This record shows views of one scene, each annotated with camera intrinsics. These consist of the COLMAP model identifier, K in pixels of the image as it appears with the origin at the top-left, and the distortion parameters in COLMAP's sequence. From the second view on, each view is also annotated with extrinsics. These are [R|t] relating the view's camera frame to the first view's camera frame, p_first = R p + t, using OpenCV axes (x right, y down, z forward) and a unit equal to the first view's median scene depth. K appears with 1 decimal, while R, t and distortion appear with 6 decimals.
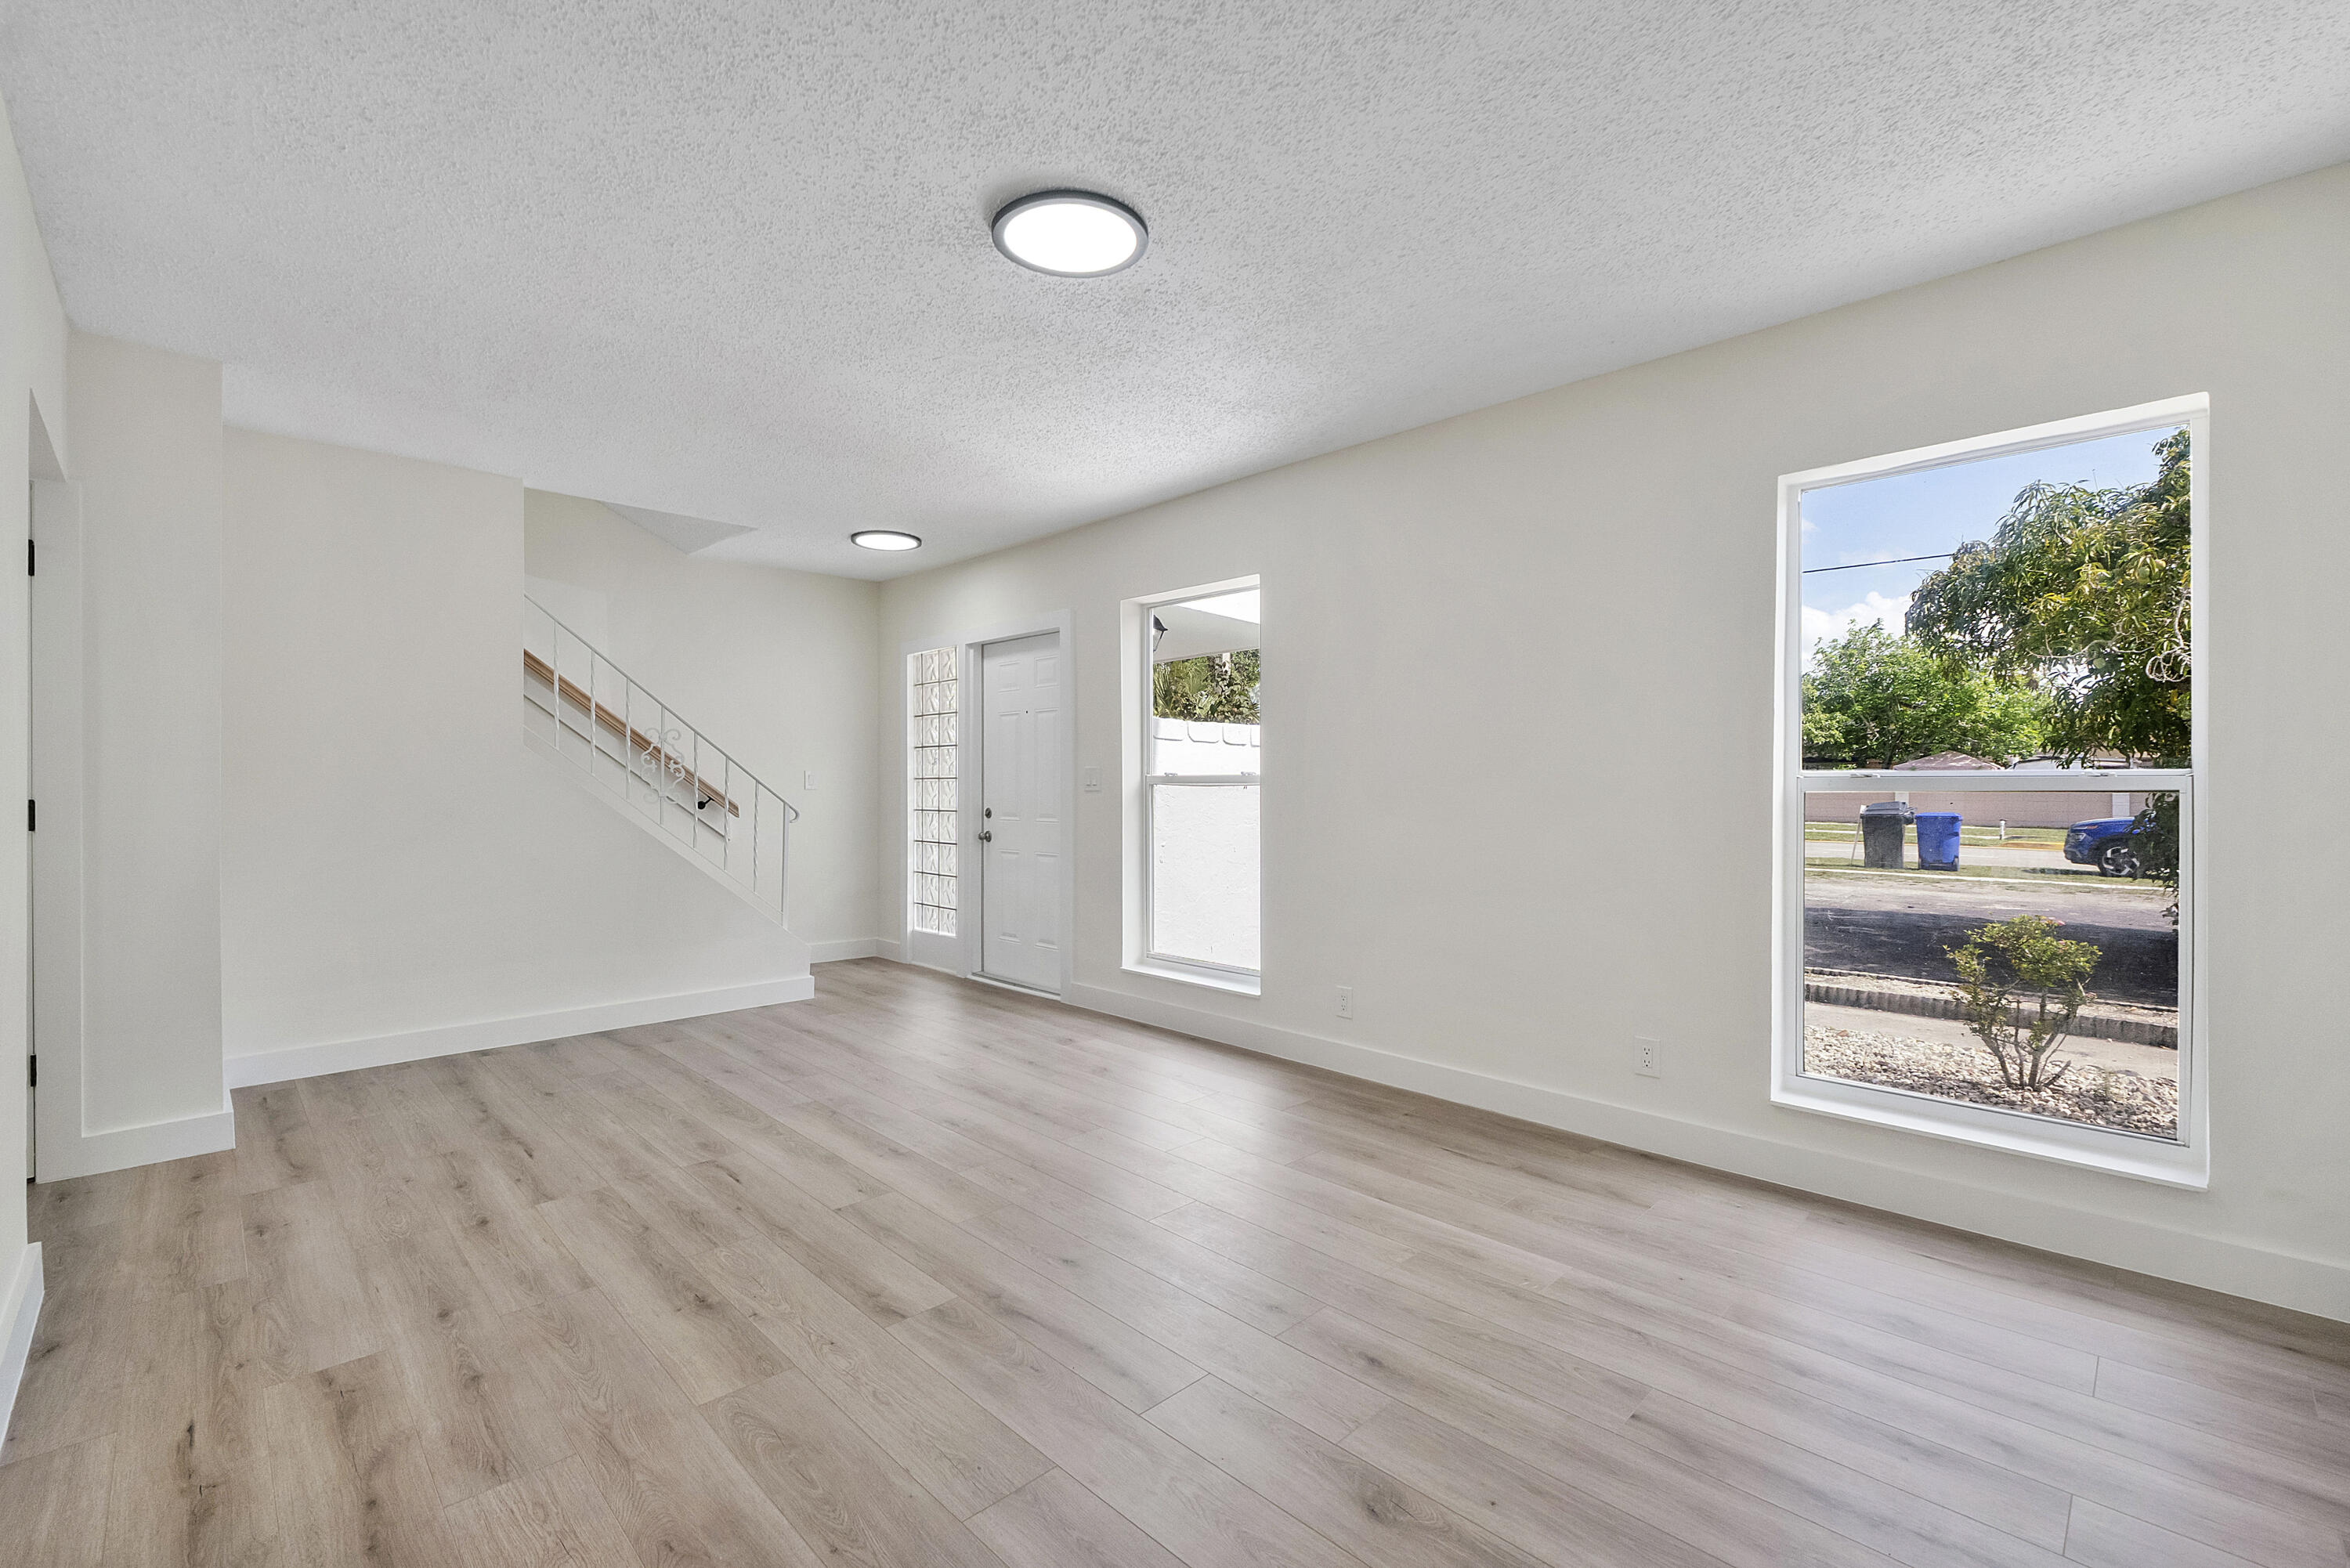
lens RADIAL K [[1001.5, 0, 1179.3], [0, 1001.5, 799.8], [0, 0, 1]] dist [-0.004031, -0.000728]
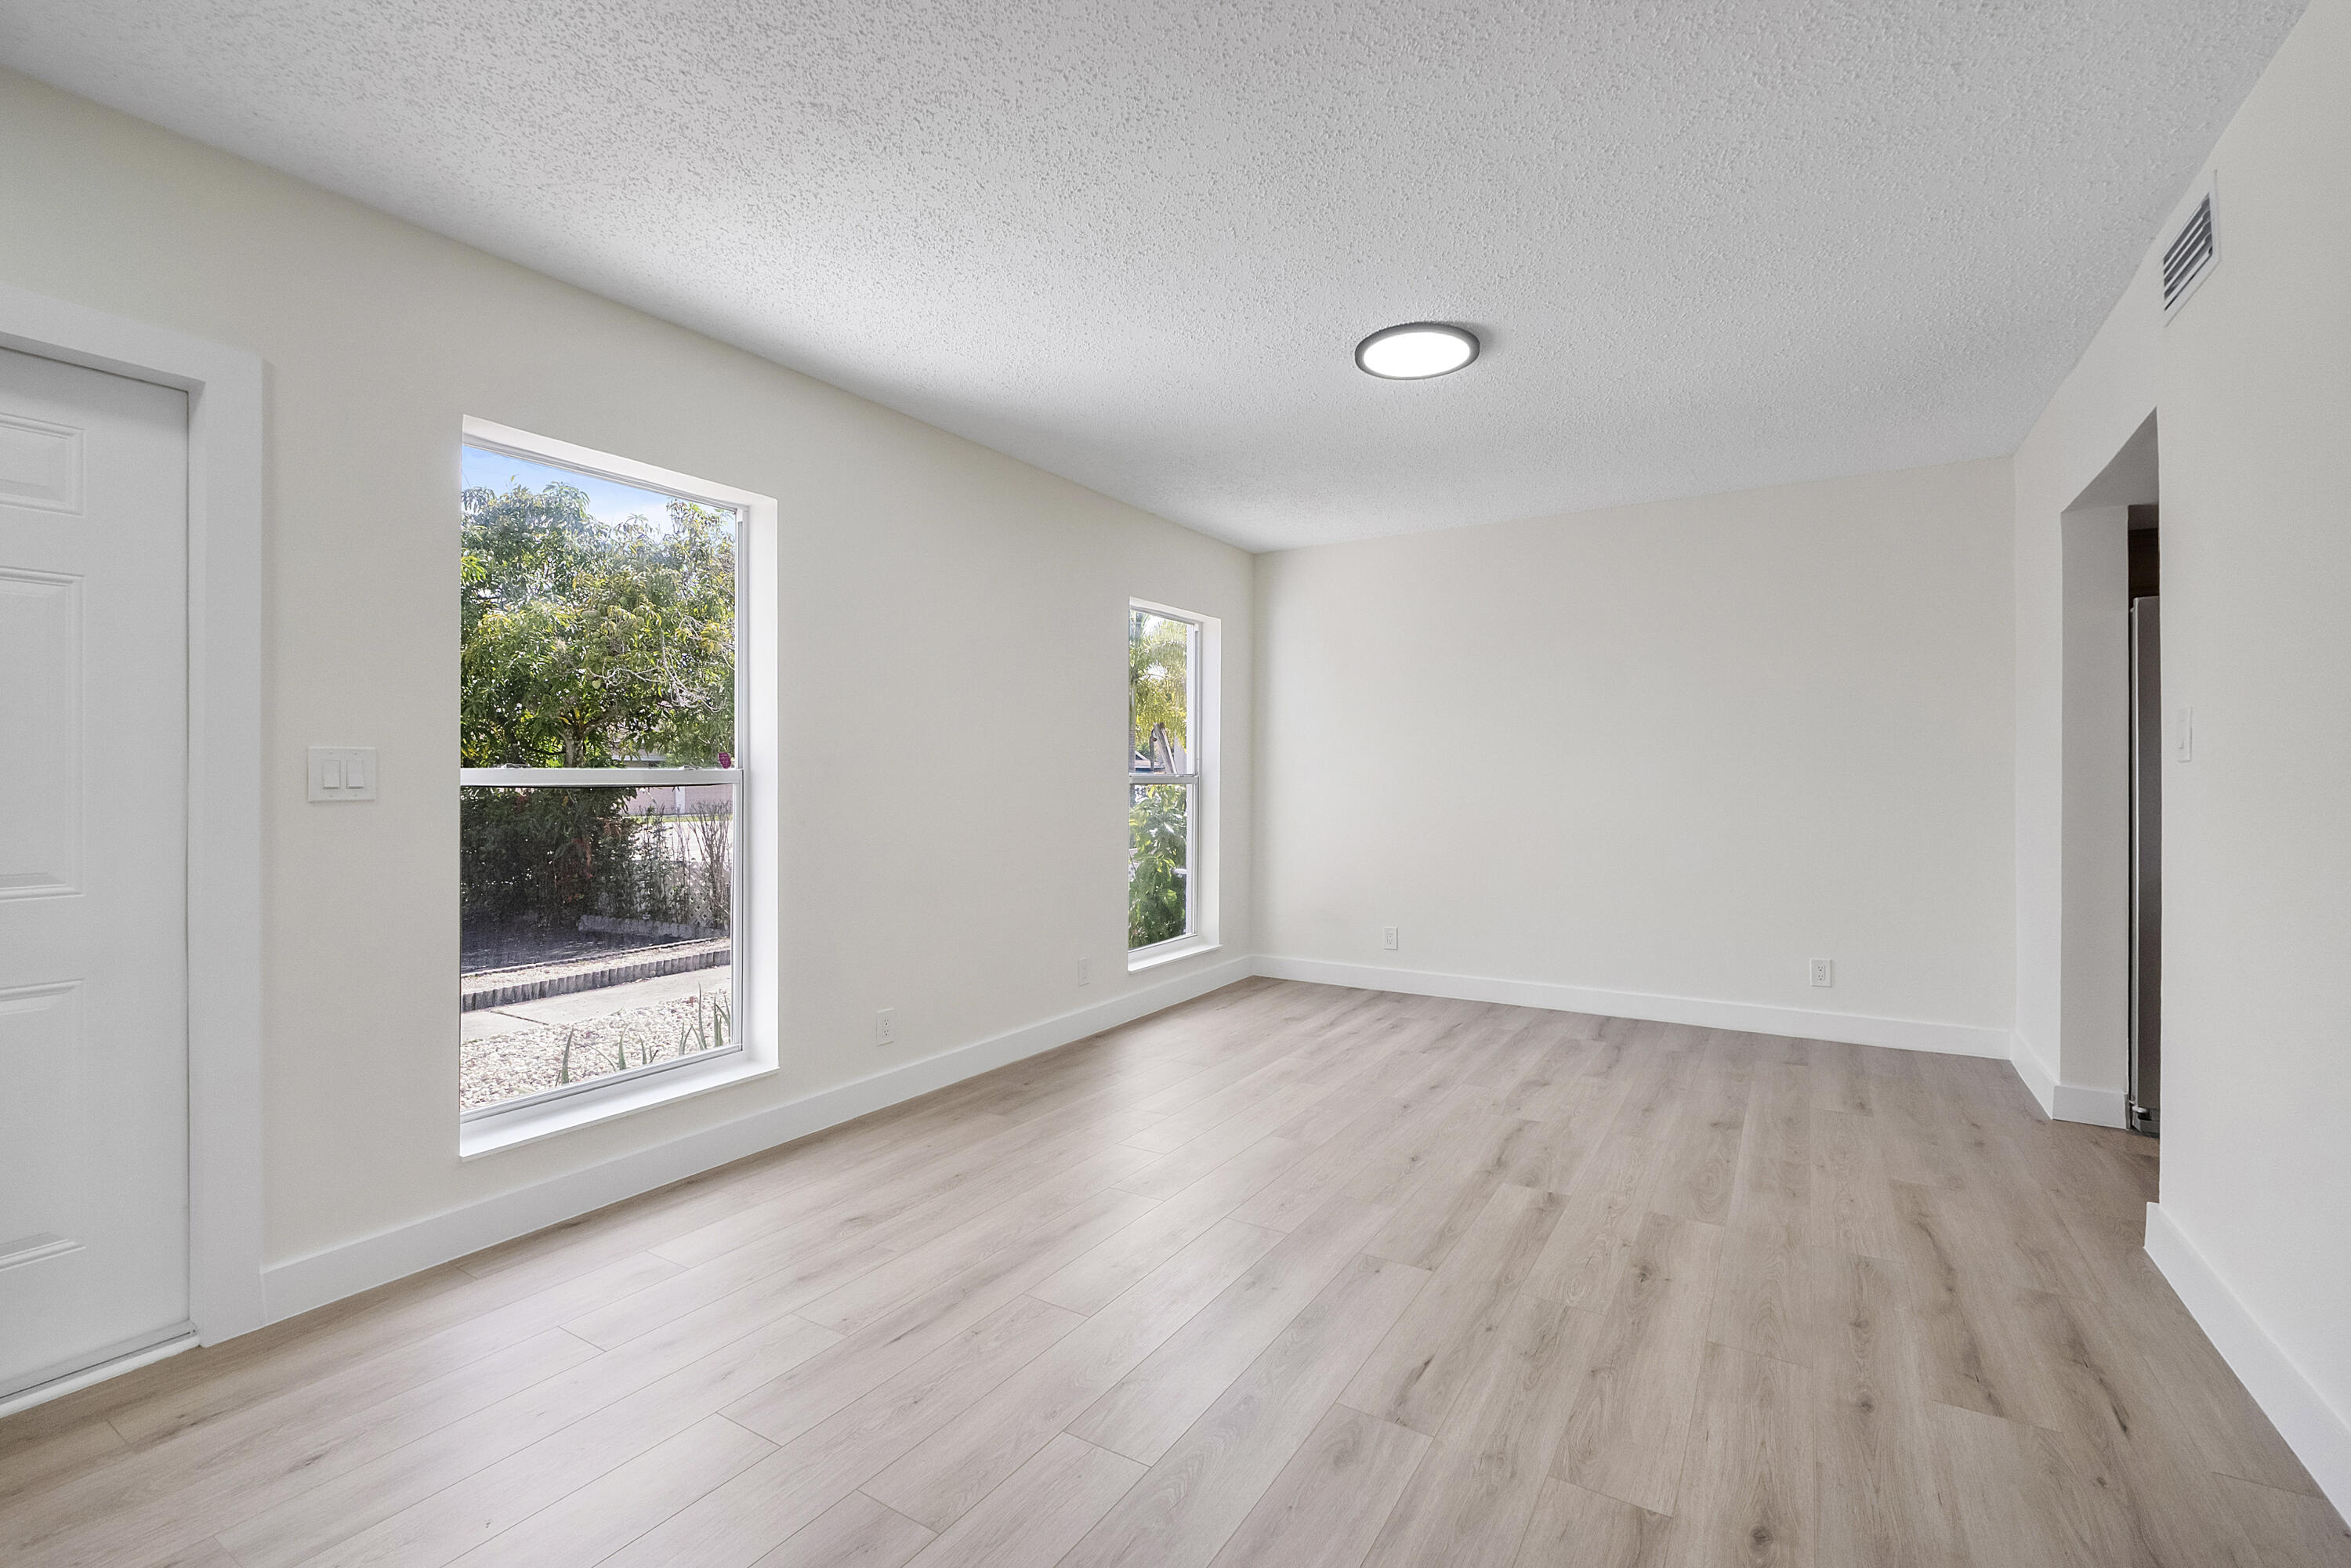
lens RADIAL K [[1034.3, 0, 1175.5], [0, 1034.3, 784.0], [0, 0, 1]] dist [-0.020744, 0.000162]
pose [[-0.240266, -0.003067, 0.970702, -1.297056], [0.018715, 0.999795, 0.007791, -0.024078], [-0.970527, 0.020038, -0.240159, 1.599472]]
